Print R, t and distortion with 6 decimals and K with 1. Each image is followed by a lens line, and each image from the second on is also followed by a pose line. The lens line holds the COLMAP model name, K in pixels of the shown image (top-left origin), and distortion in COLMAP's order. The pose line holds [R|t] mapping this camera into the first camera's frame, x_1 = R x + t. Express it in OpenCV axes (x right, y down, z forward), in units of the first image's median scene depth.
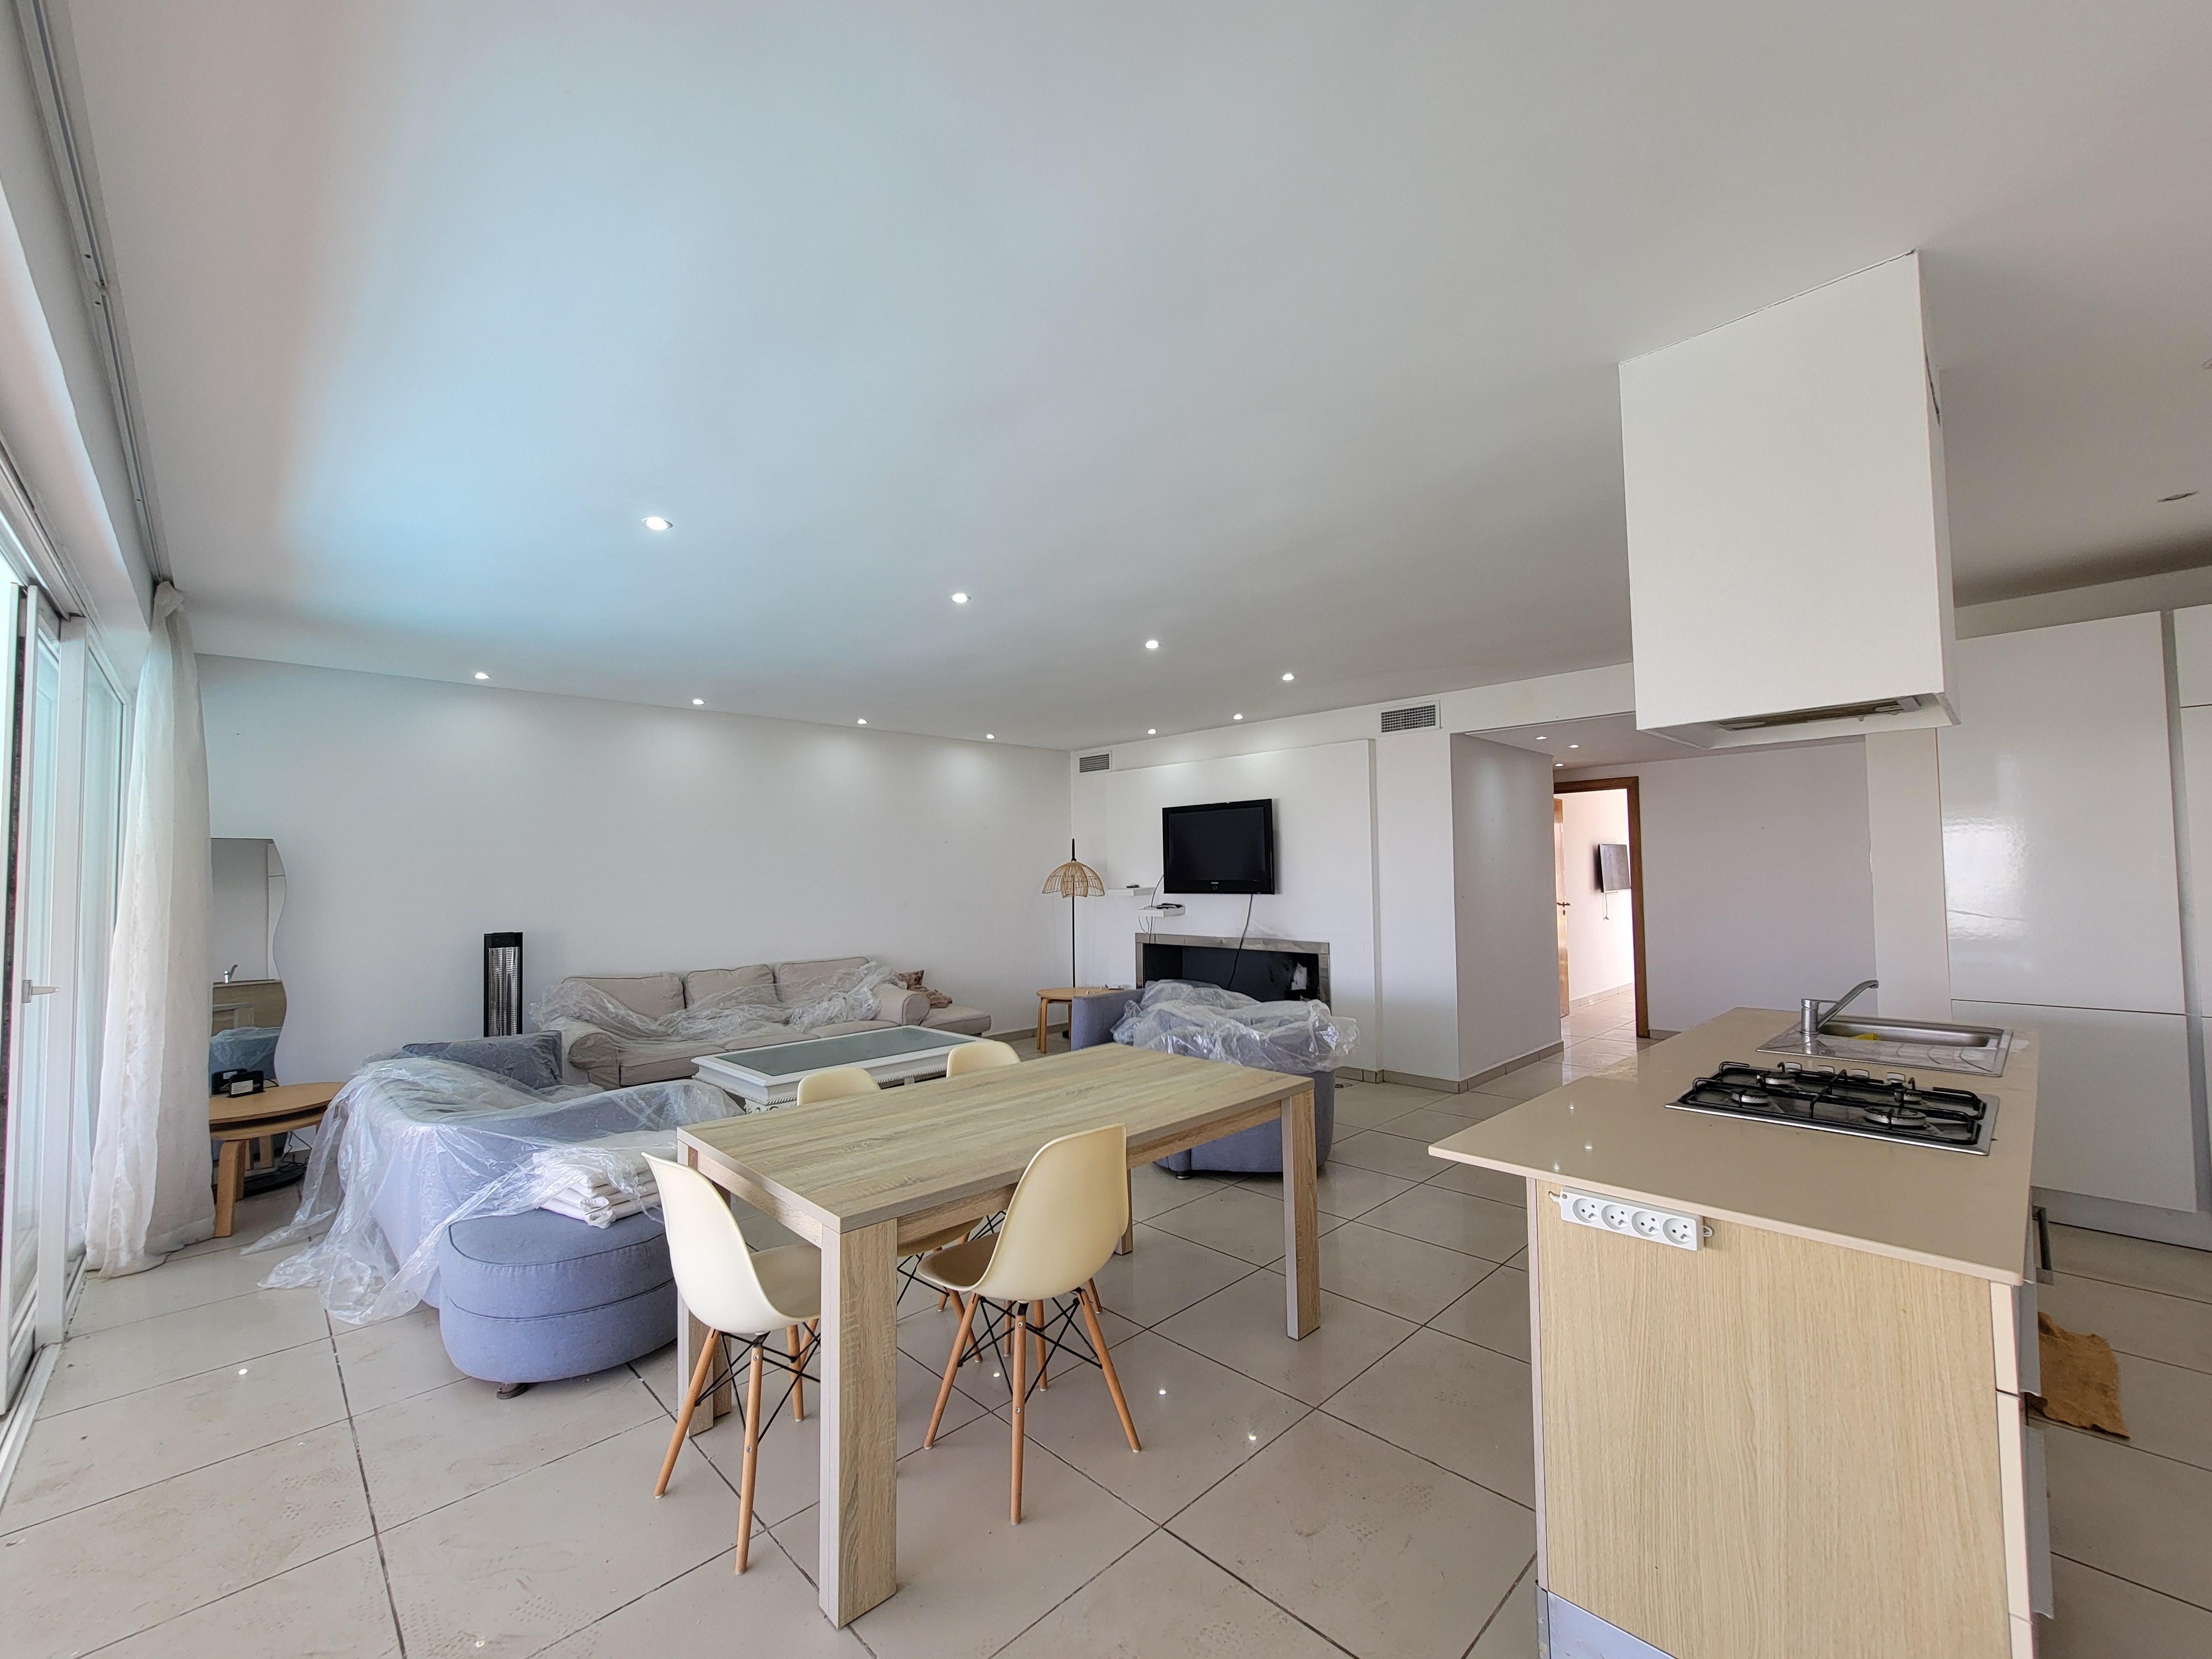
lens RADIAL K [[894.4, 0, 1106.9], [0, 894.4, 839.7], [0, 0, 1]] dist [-0.003822, -0.000233]
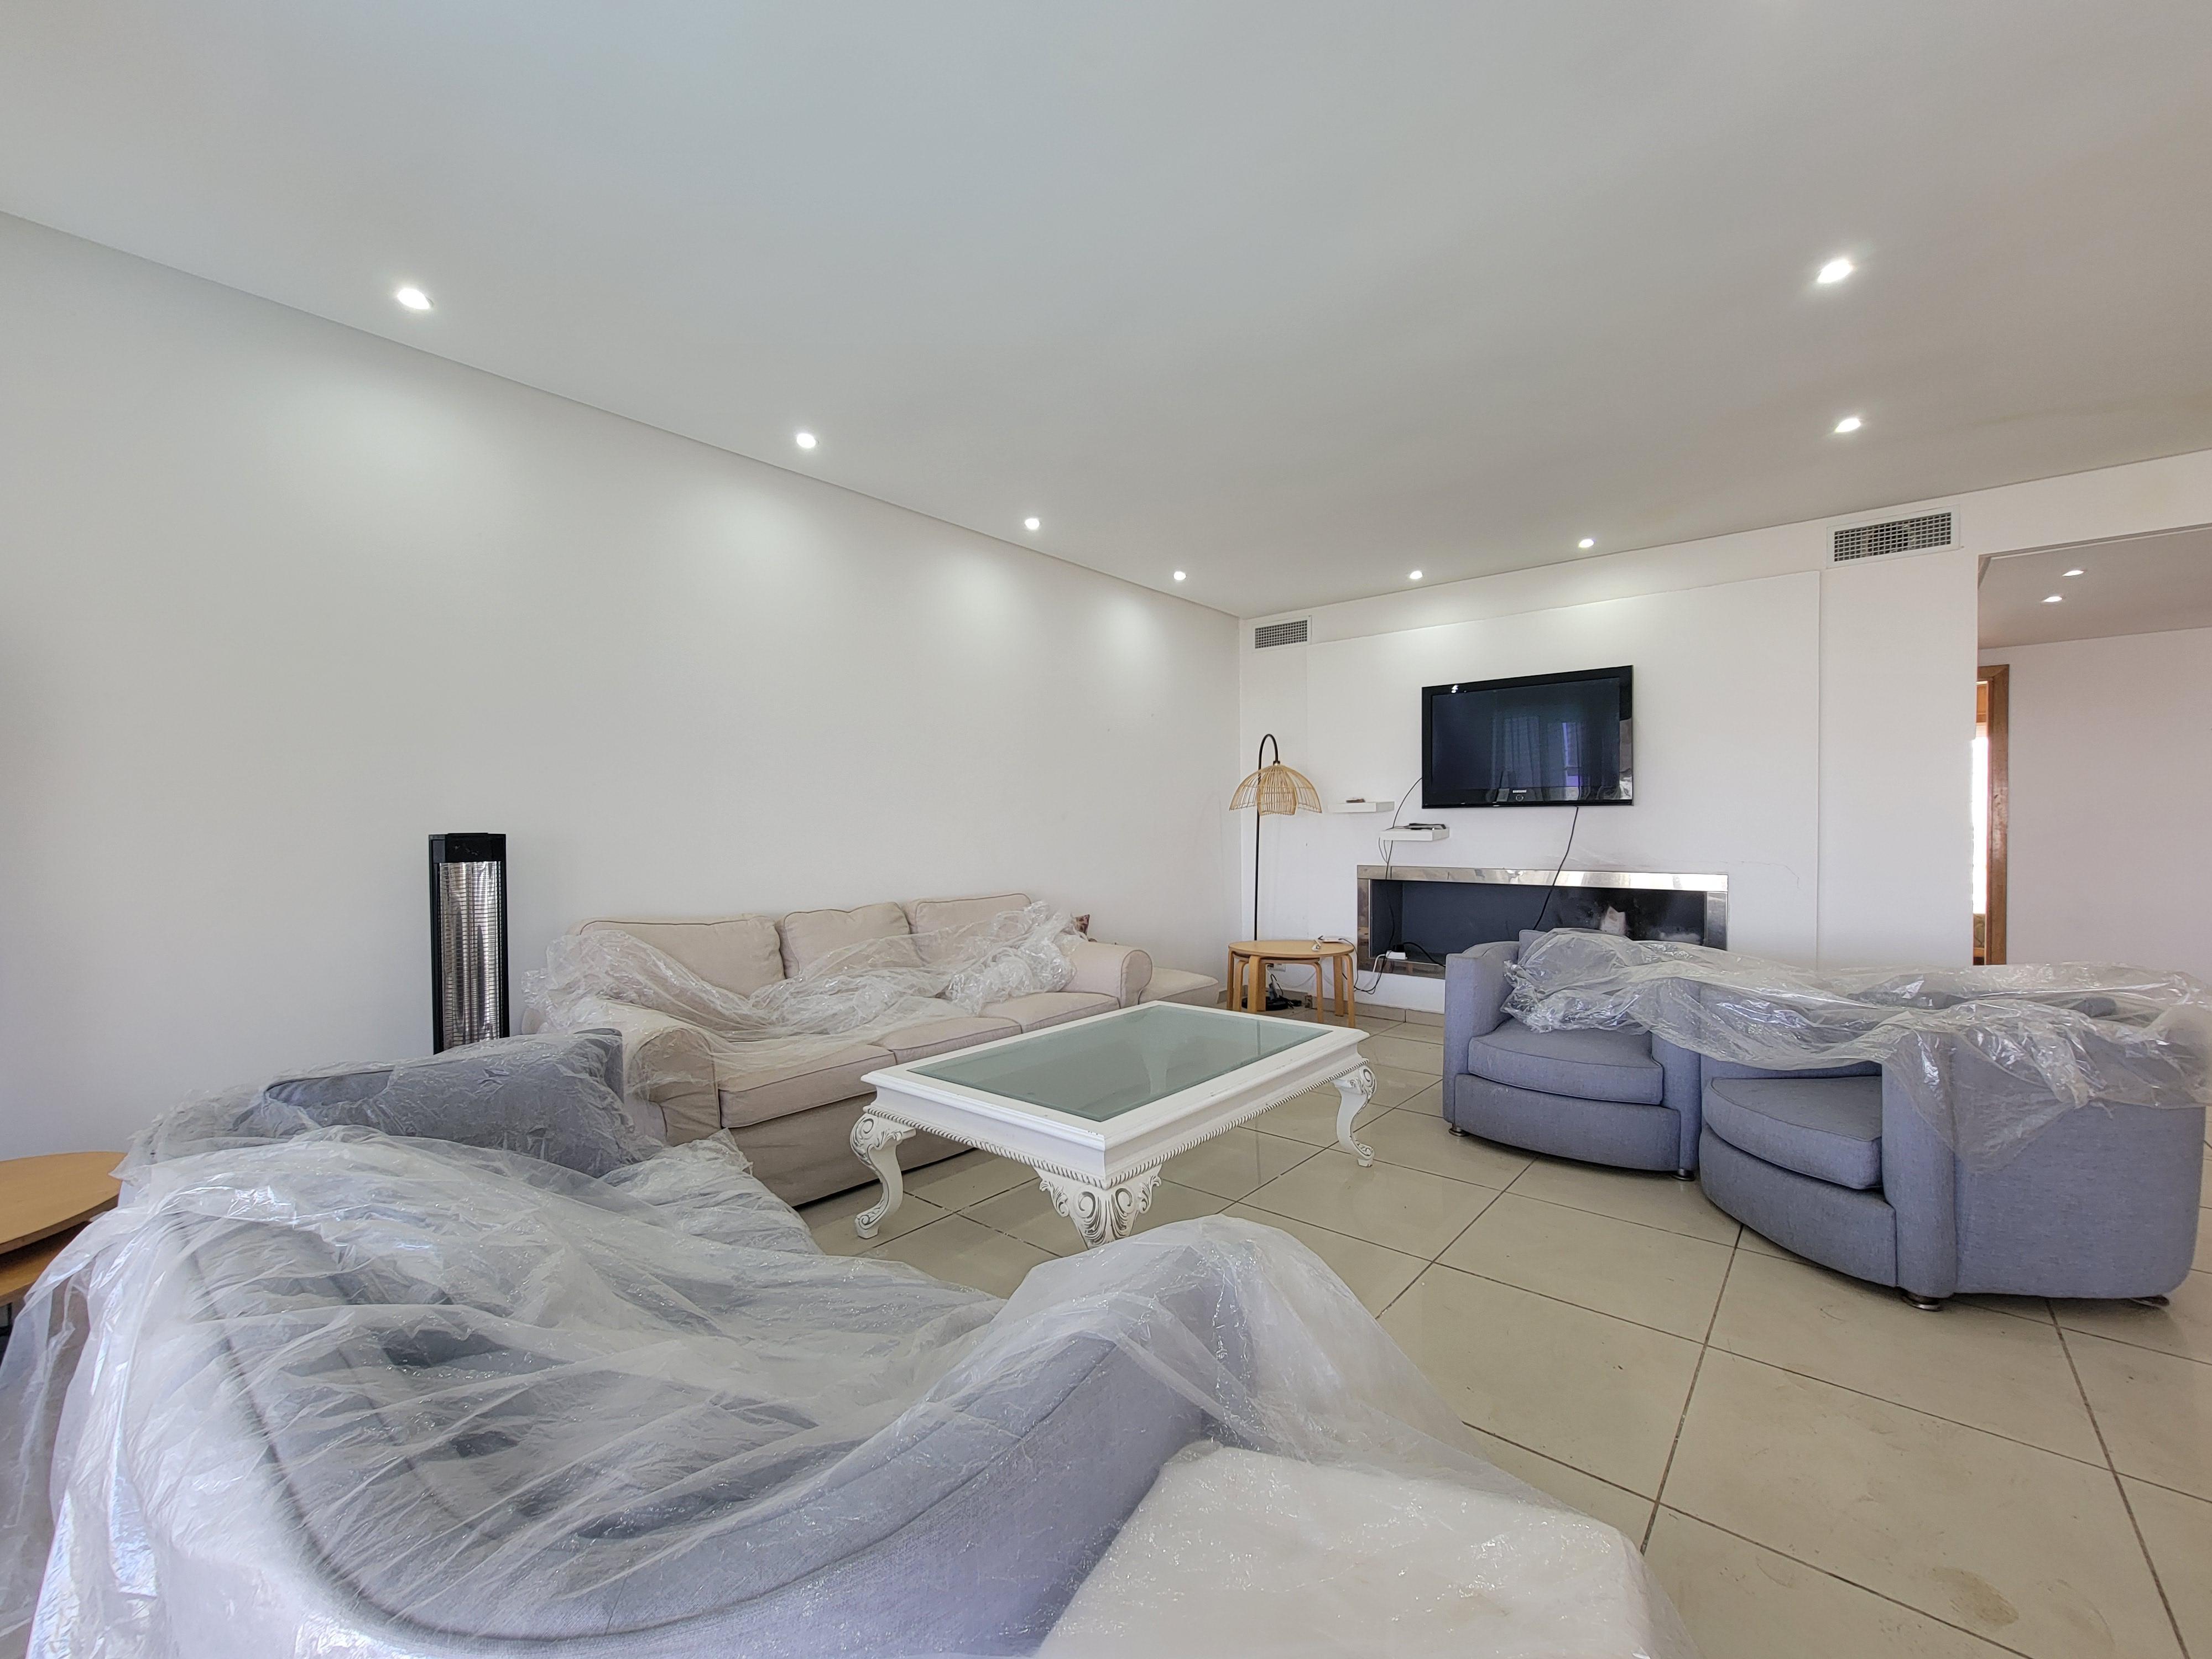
lens RADIAL K [[894.4, 0, 1109.4], [0, 894.4, 832.9], [0, 0, 1]] dist [-0.003822, -0.000233]
pose [[0.995025, 0.010985, 0.099022, -0.310803], [-0.015333, 0.998946, 0.043256, 0.065488], [-0.098442, -0.044559, 0.994145, 0.392409]]
